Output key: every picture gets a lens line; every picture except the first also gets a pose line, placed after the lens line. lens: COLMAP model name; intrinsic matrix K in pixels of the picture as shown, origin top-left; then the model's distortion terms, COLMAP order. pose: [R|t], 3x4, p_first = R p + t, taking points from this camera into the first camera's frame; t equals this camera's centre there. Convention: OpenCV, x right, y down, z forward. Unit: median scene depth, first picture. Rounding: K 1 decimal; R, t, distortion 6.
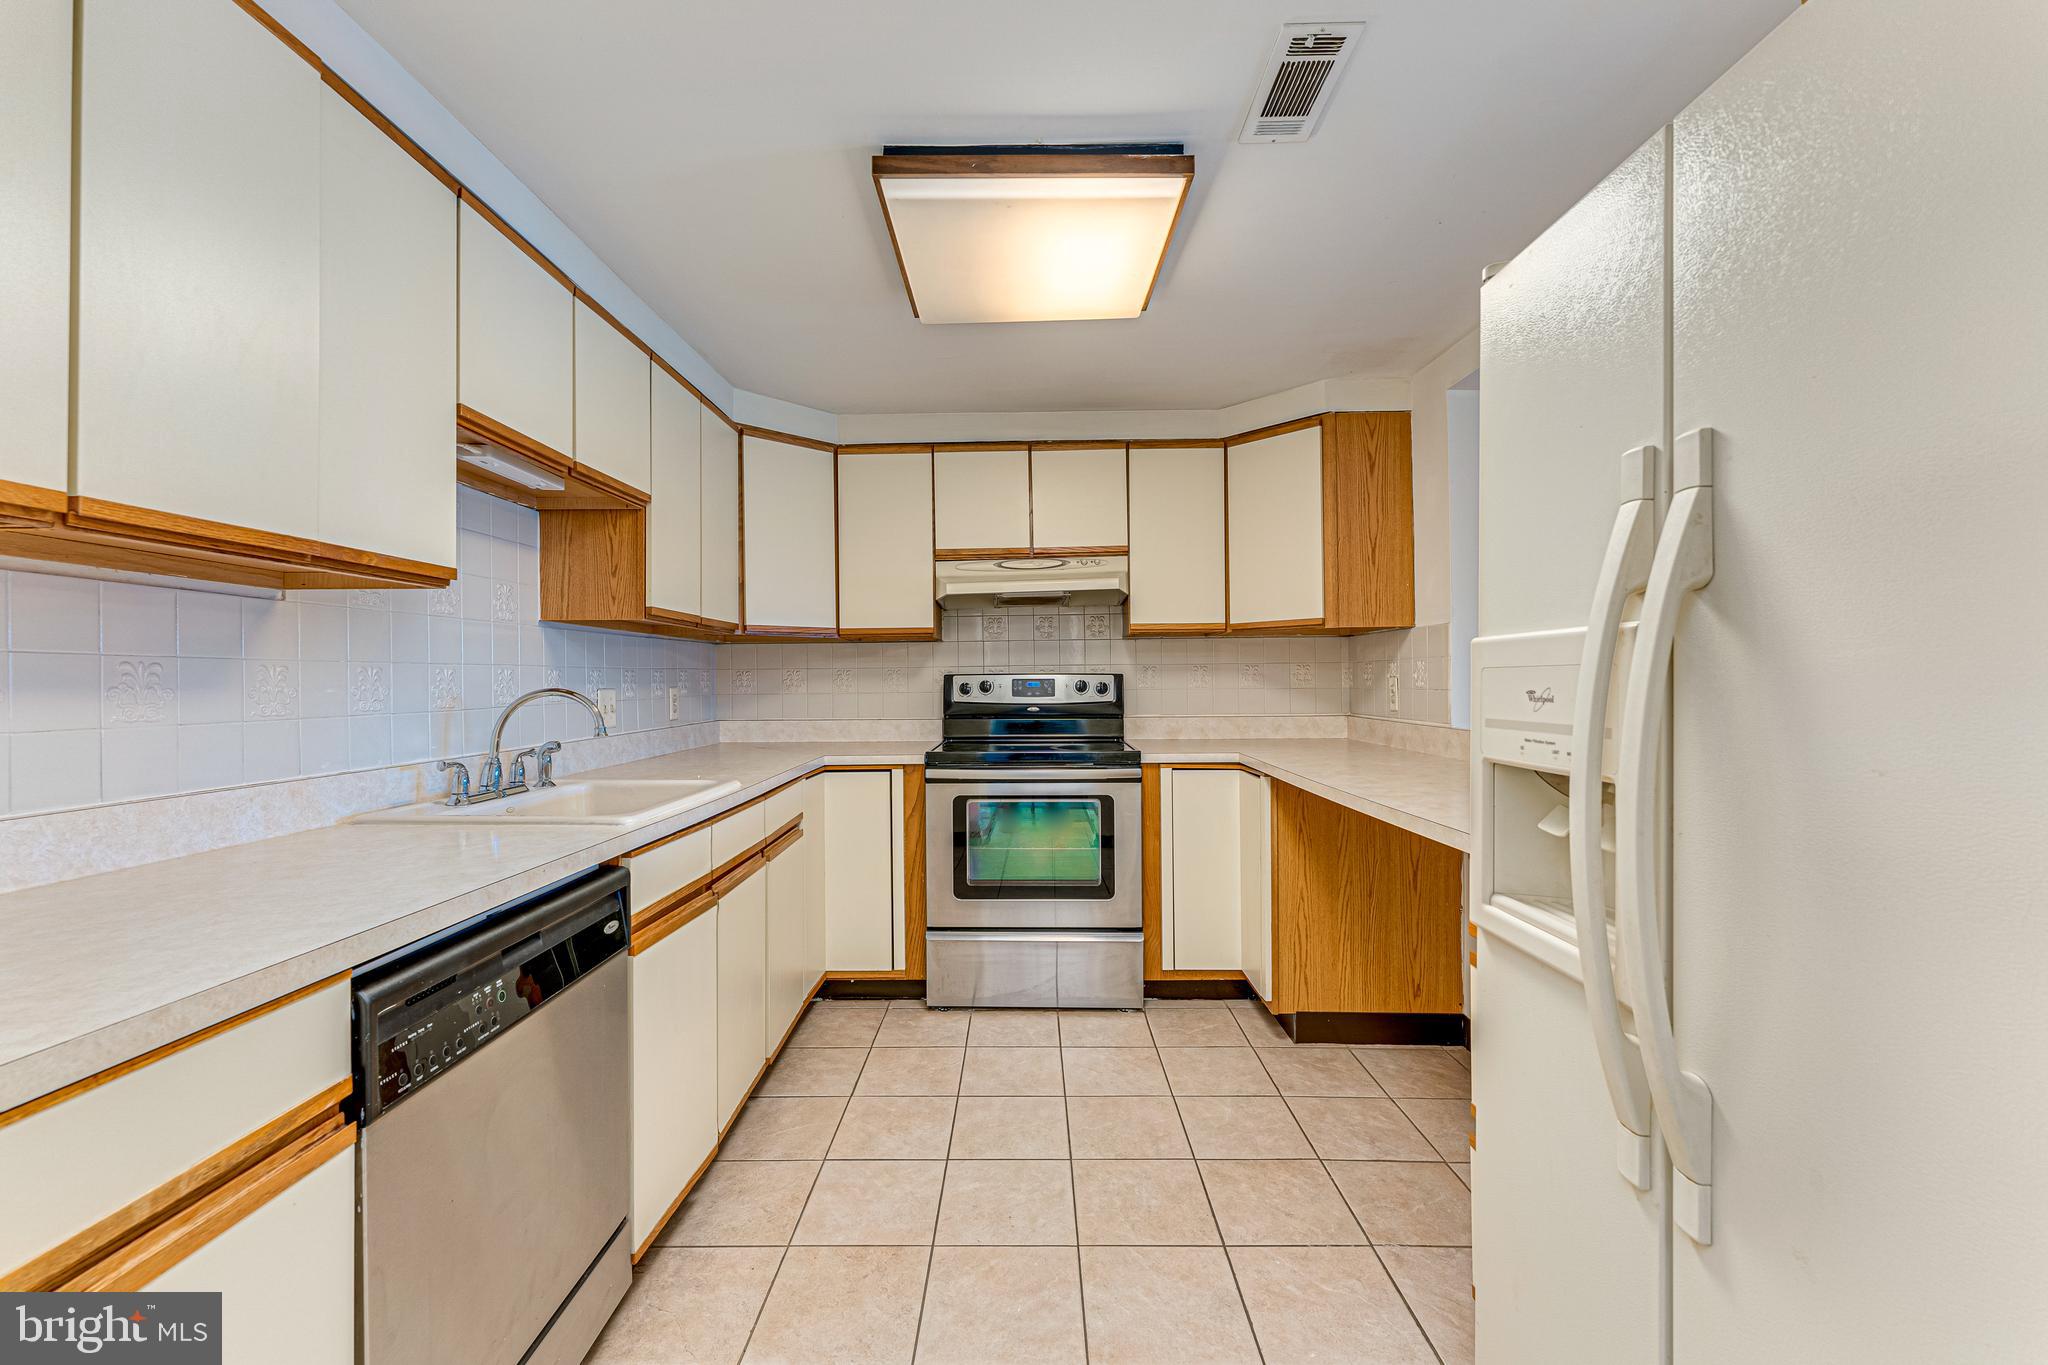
lens RADIAL K [[835.7, 0, 1027.4], [0, 835.7, 677.1], [0, 0, 1]] dist [-0.001388, -0.000414]
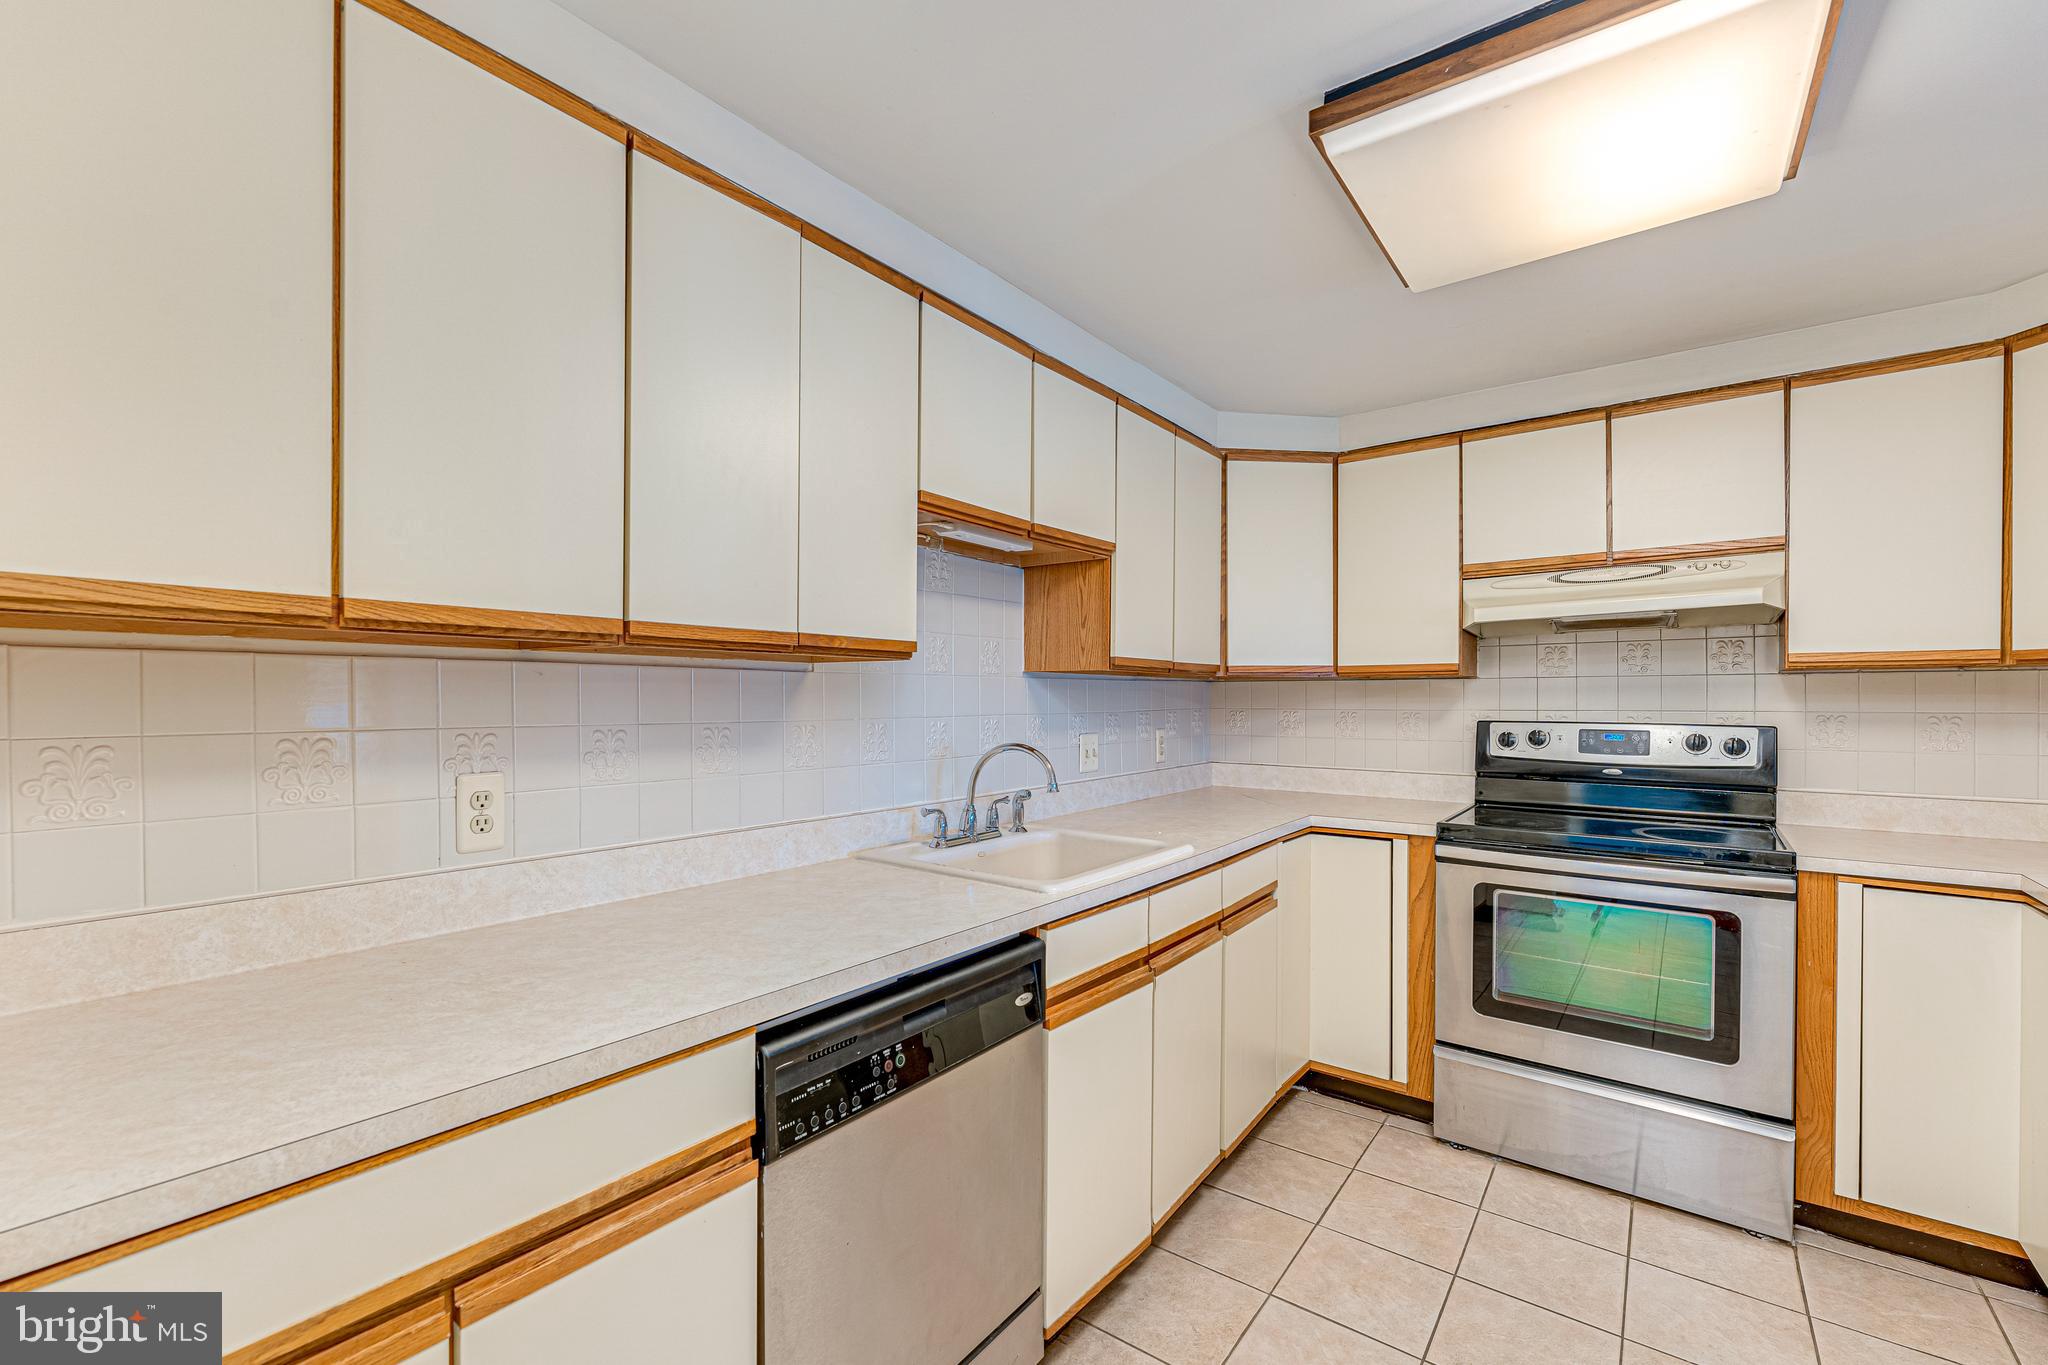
lens RADIAL K [[873.1, 0, 1001.2], [0, 873.1, 703.7], [0, 0, 1]] dist [-0.006542, 0.000670]
pose [[0.792513, 0.014433, -0.609684, 0.056157], [-0.006268, 0.999860, 0.015522, -0.035260], [0.609822, -0.008480, 0.792493, 0.082978]]
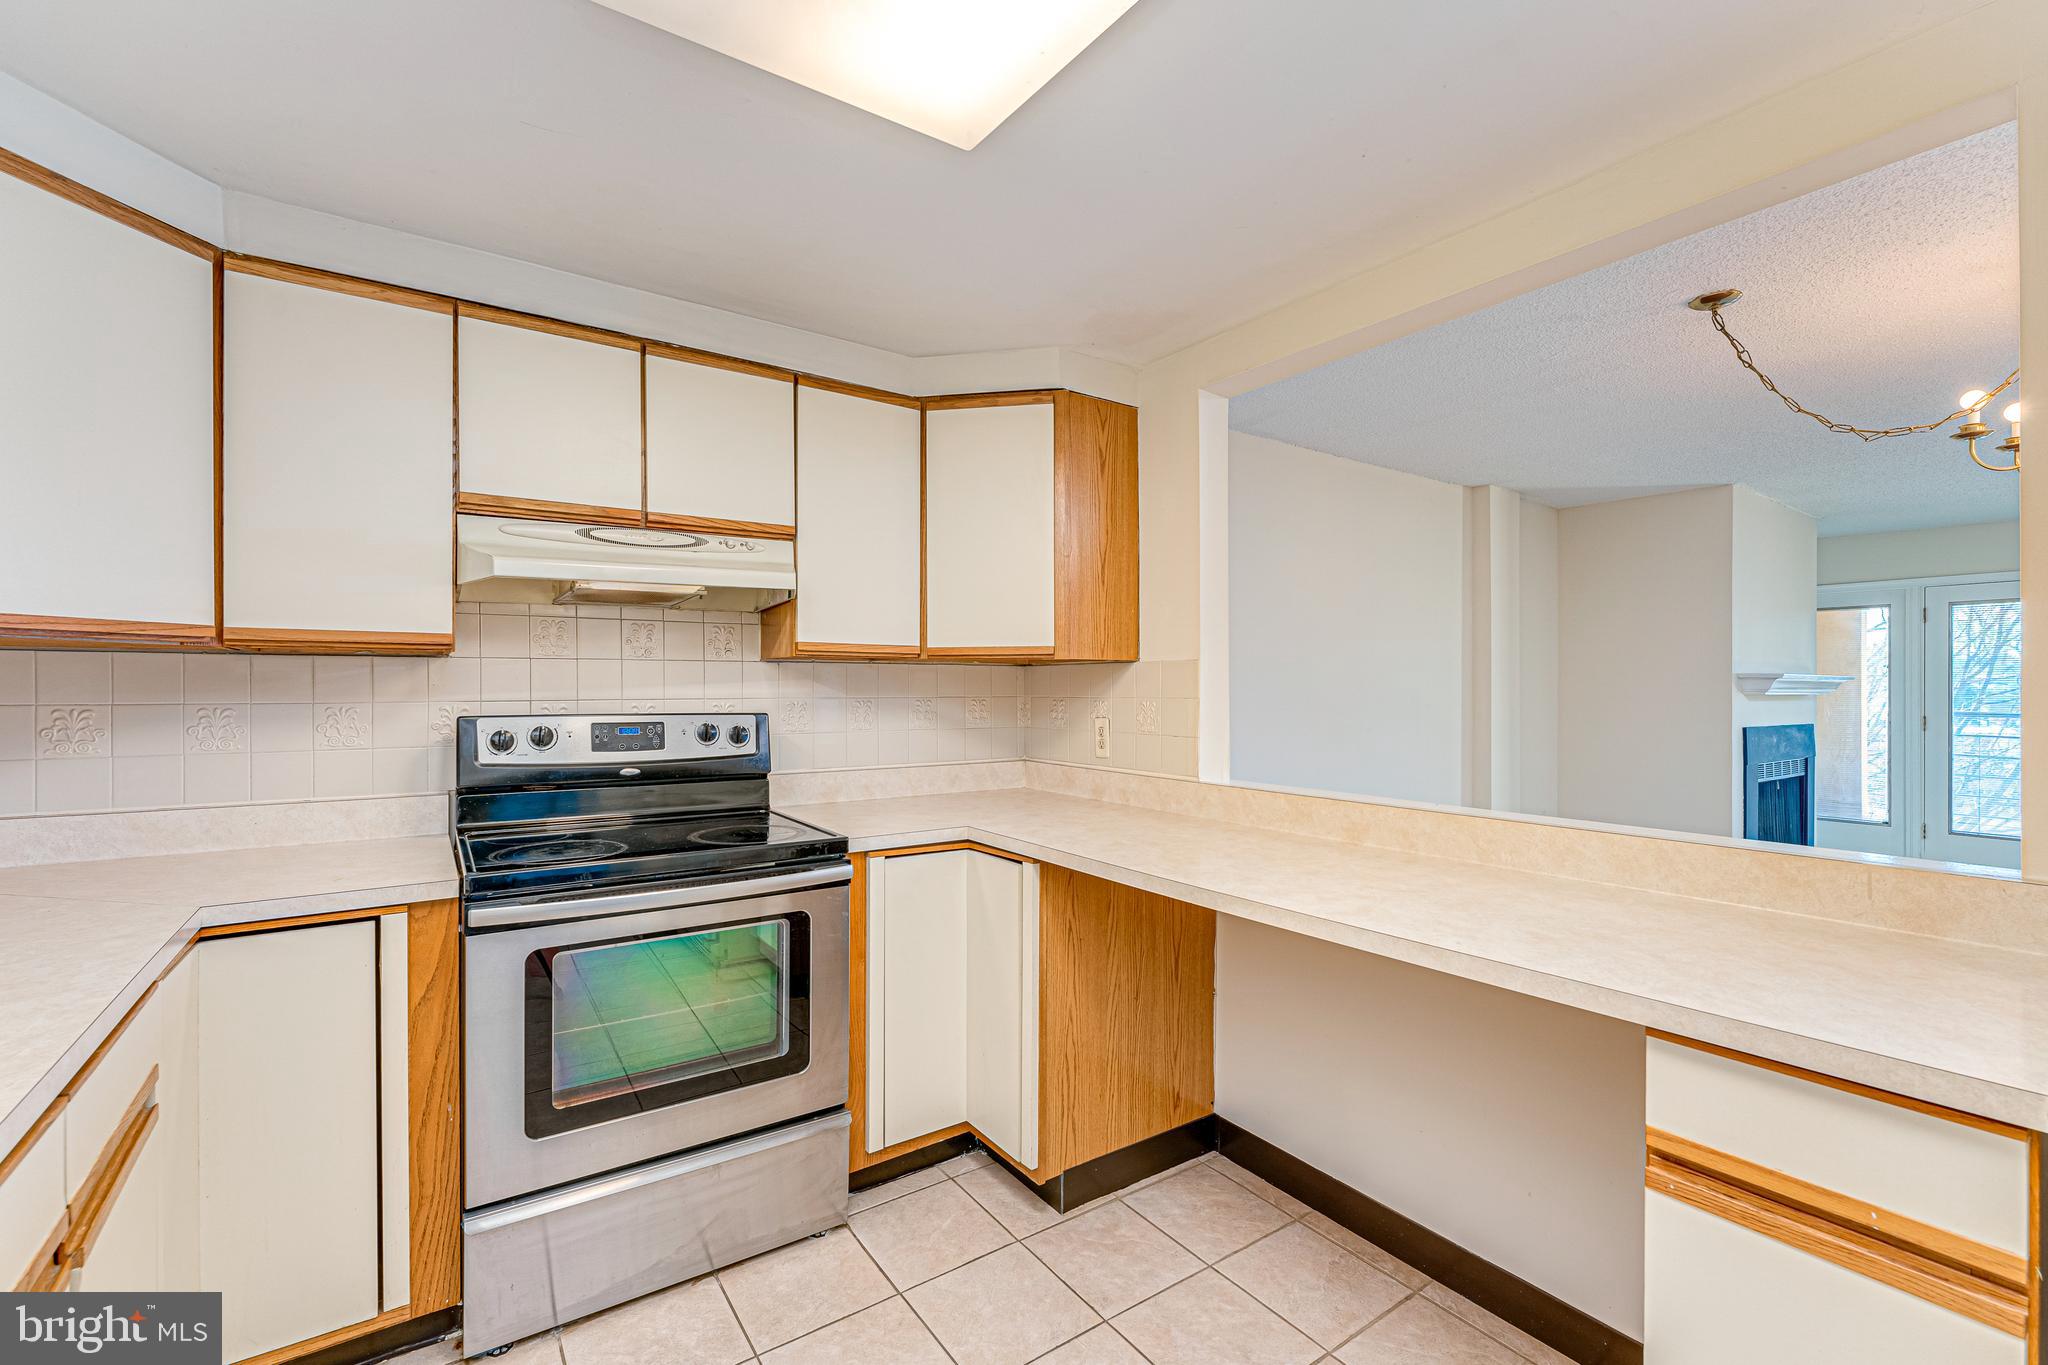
lens RADIAL K [[874.0, 0, 1027.2], [0, 874.0, 688.5], [0, 0, 1]] dist [-0.002679, -0.000310]
pose [[0.814721, 0.010209, 0.579763, -0.155352], [-0.010991, 0.999937, -0.002163, -0.030327], [-0.579749, -0.004610, 0.814782, 0.357130]]
